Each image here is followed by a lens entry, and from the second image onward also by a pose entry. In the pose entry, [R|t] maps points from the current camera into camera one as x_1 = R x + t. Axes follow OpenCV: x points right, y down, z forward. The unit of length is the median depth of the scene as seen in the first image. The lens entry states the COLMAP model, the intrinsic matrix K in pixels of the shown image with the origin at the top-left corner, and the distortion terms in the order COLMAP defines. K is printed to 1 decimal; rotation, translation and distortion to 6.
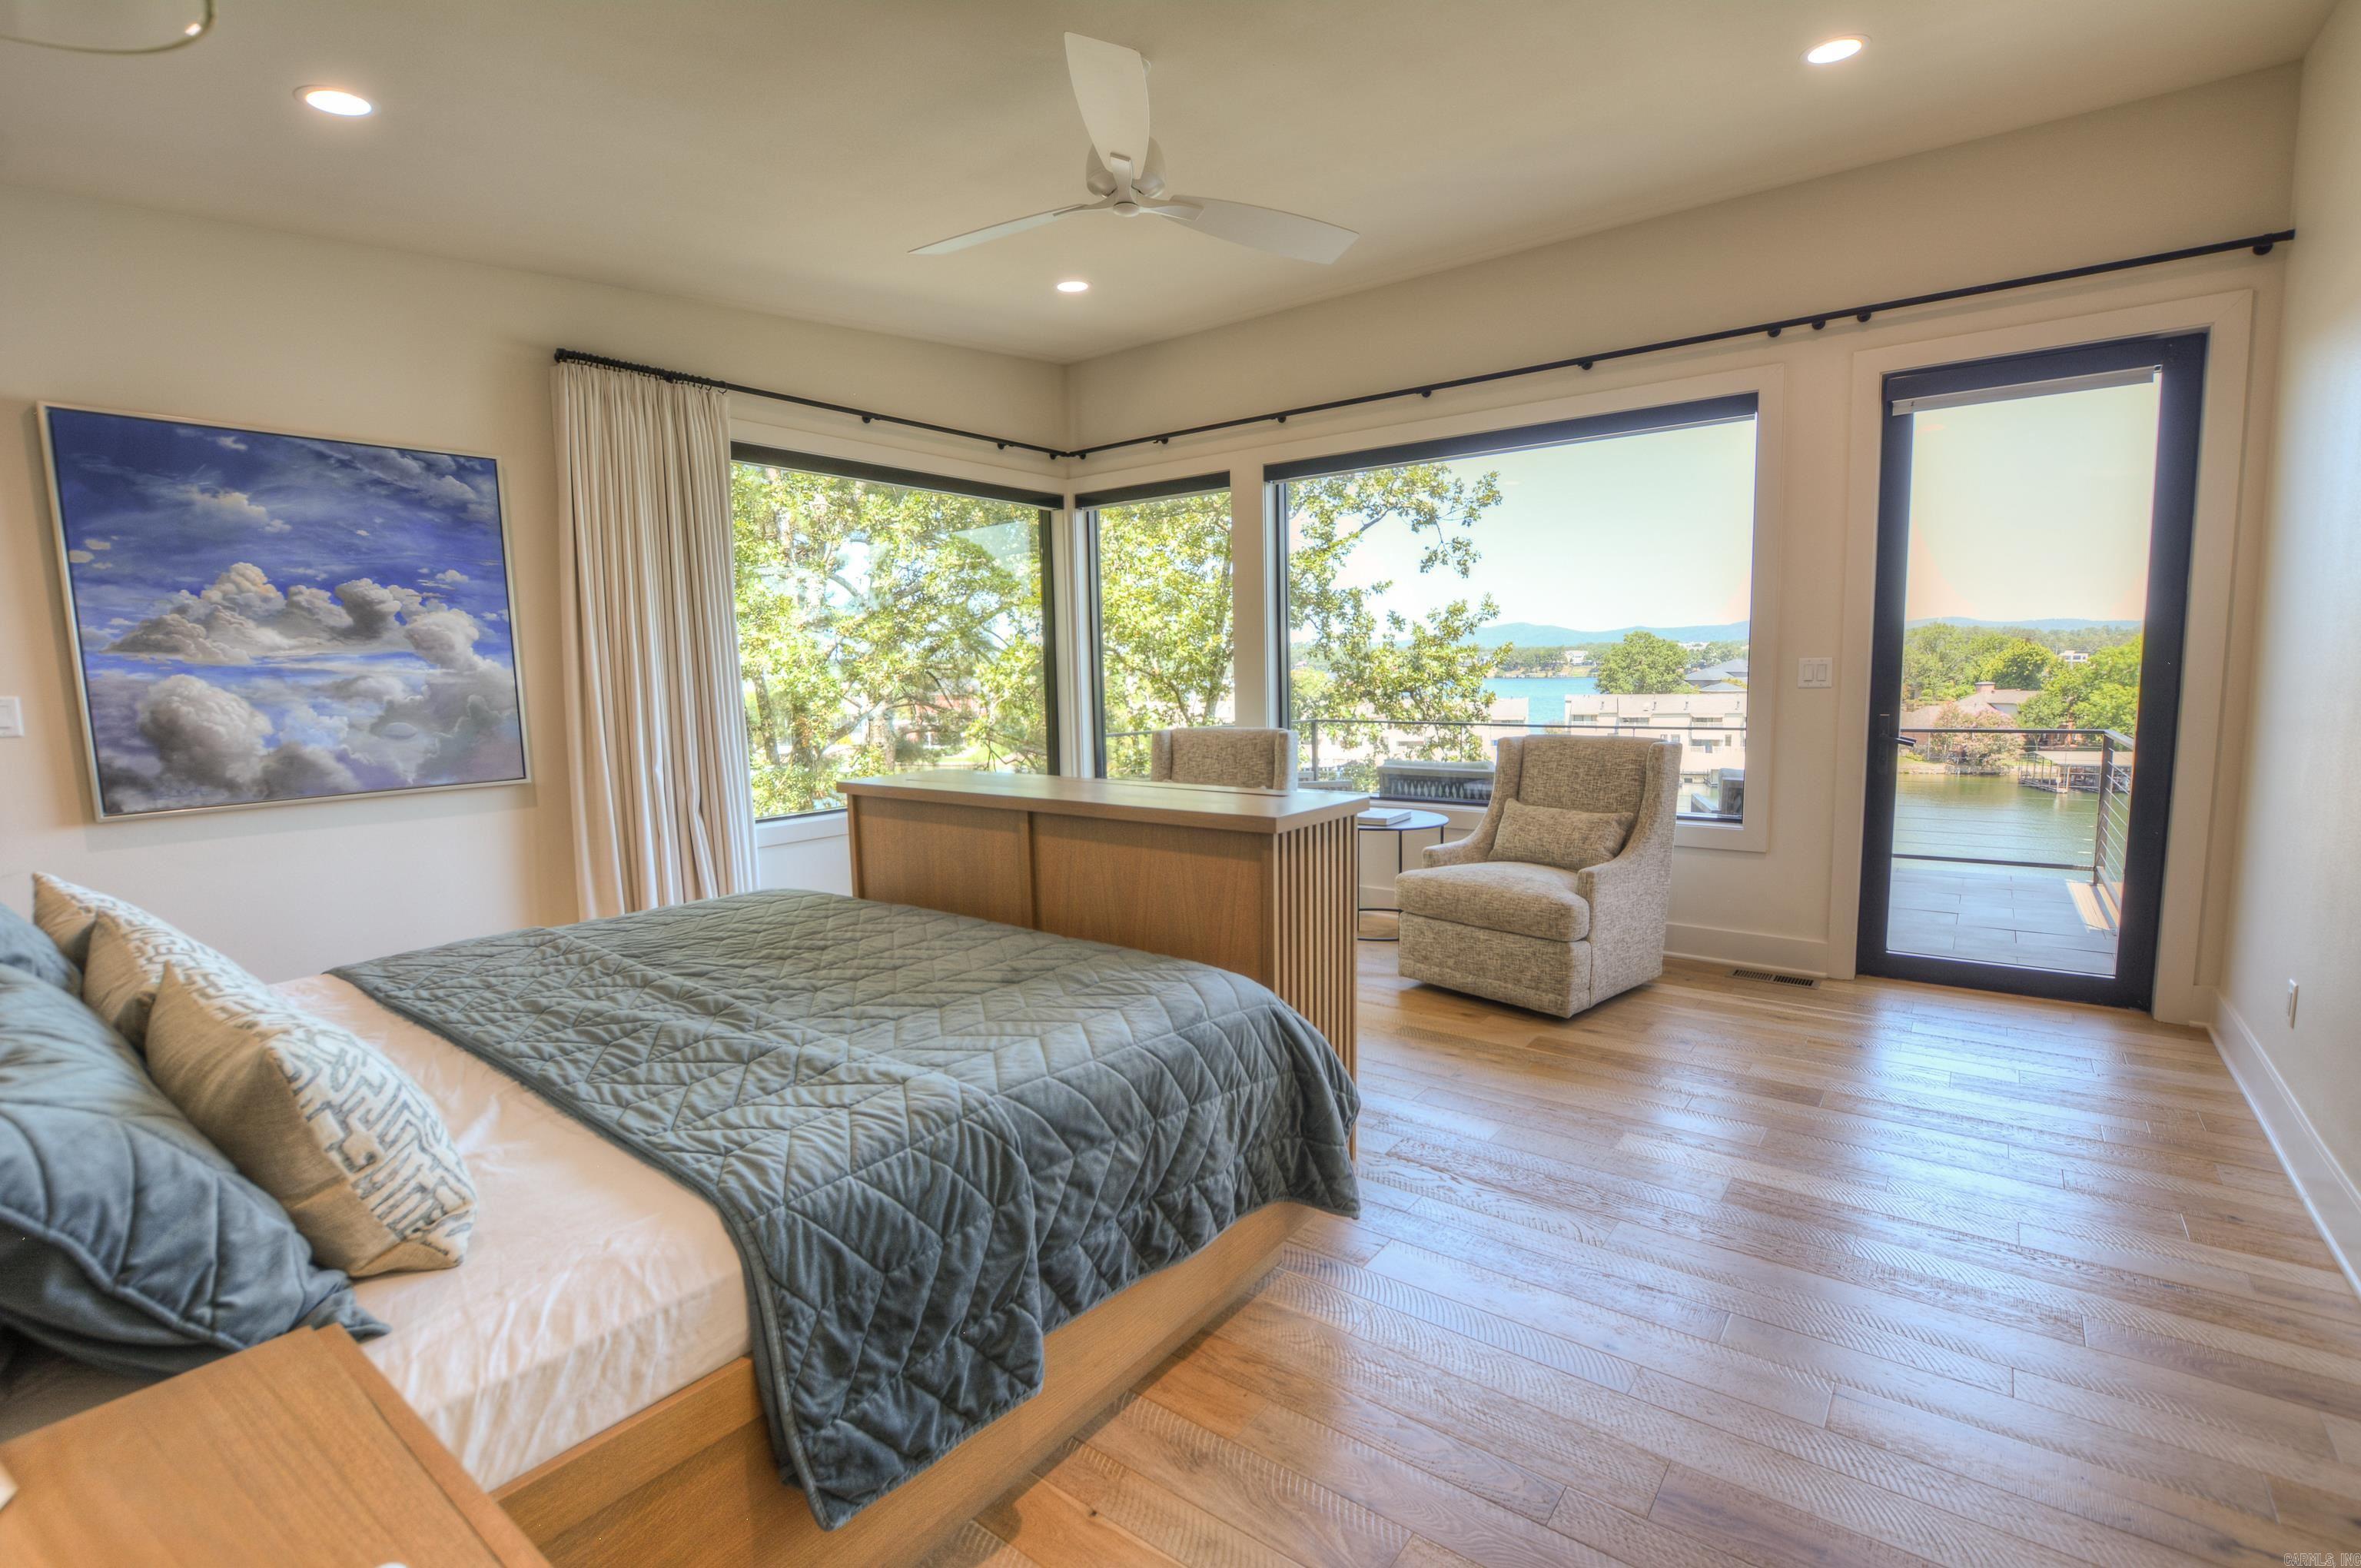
lens RADIAL K [[1050.6, 0, 1185.6], [0, 1050.6, 787.1], [0, 0, 1]] dist [-0.030218, 0.003388]
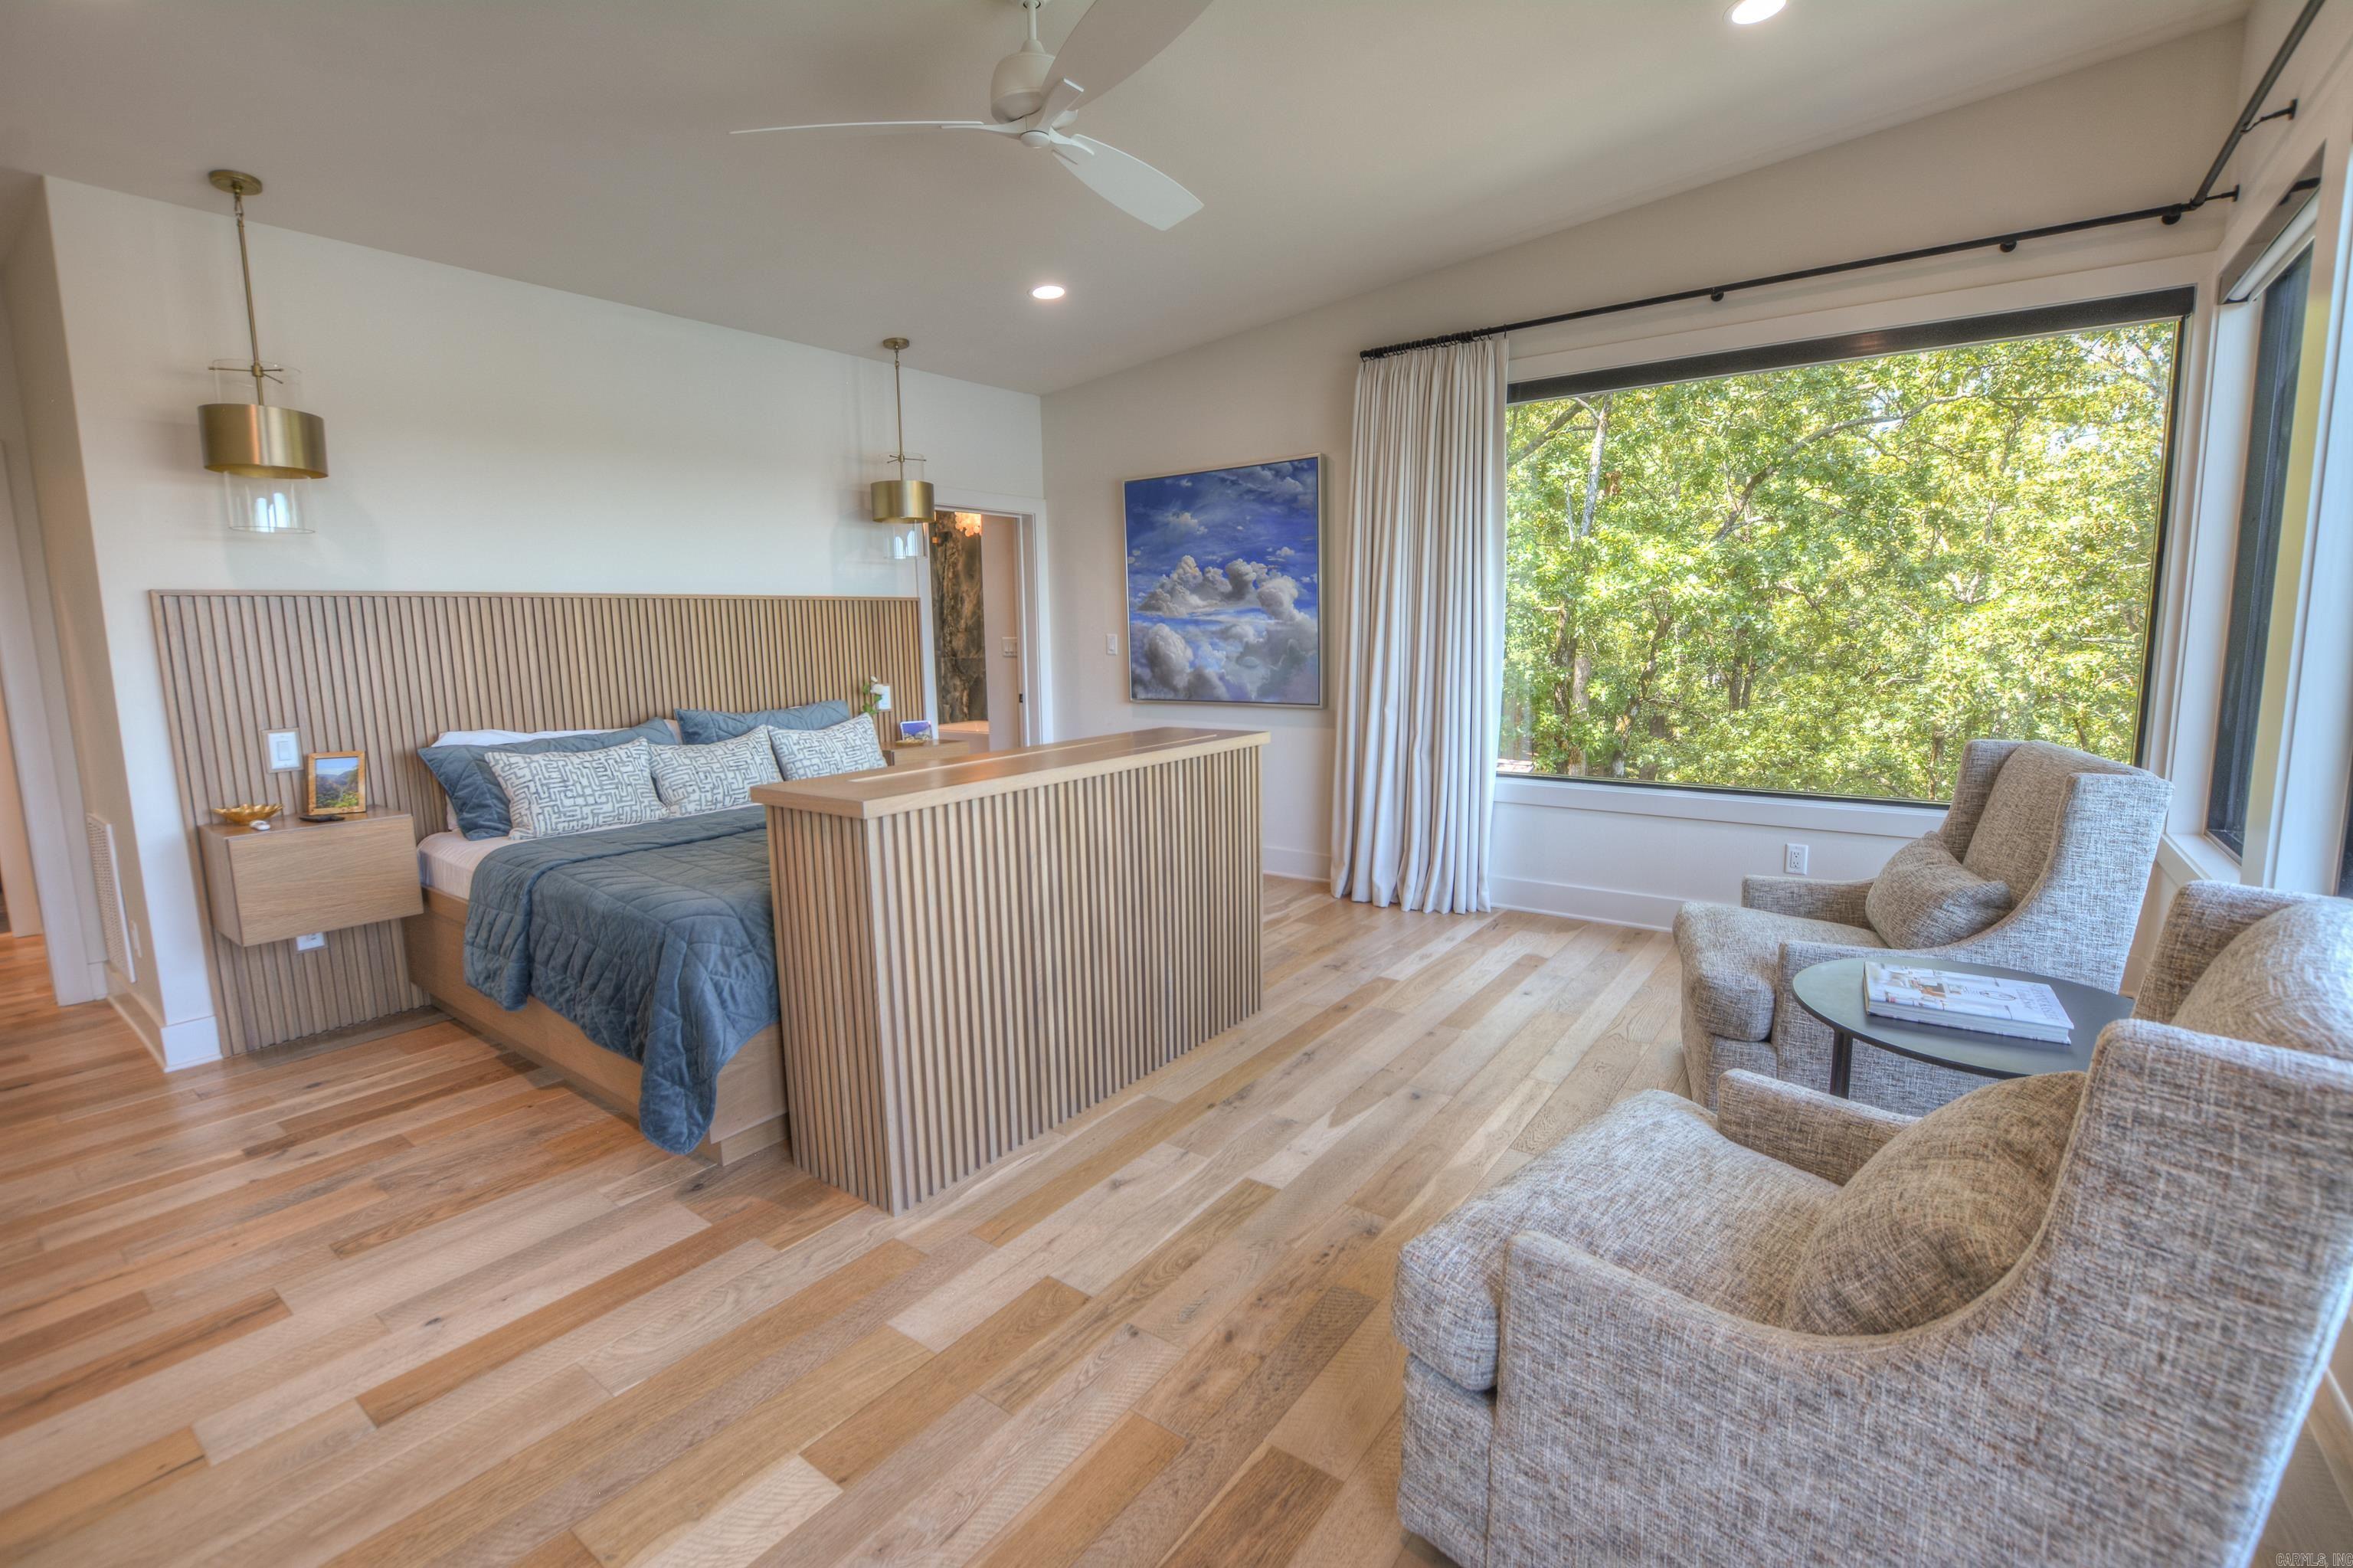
lens RADIAL K [[1047.0, 0, 1192.5], [0, 1047.0, 763.8], [0, 0, 1]] dist [-0.030218, 0.003388]
pose [[0.029884, 0.144751, -0.989017, 0.739036], [-0.096816, 0.985225, 0.141271, -0.118794], [0.994854, 0.091530, 0.043457, 0.902332]]
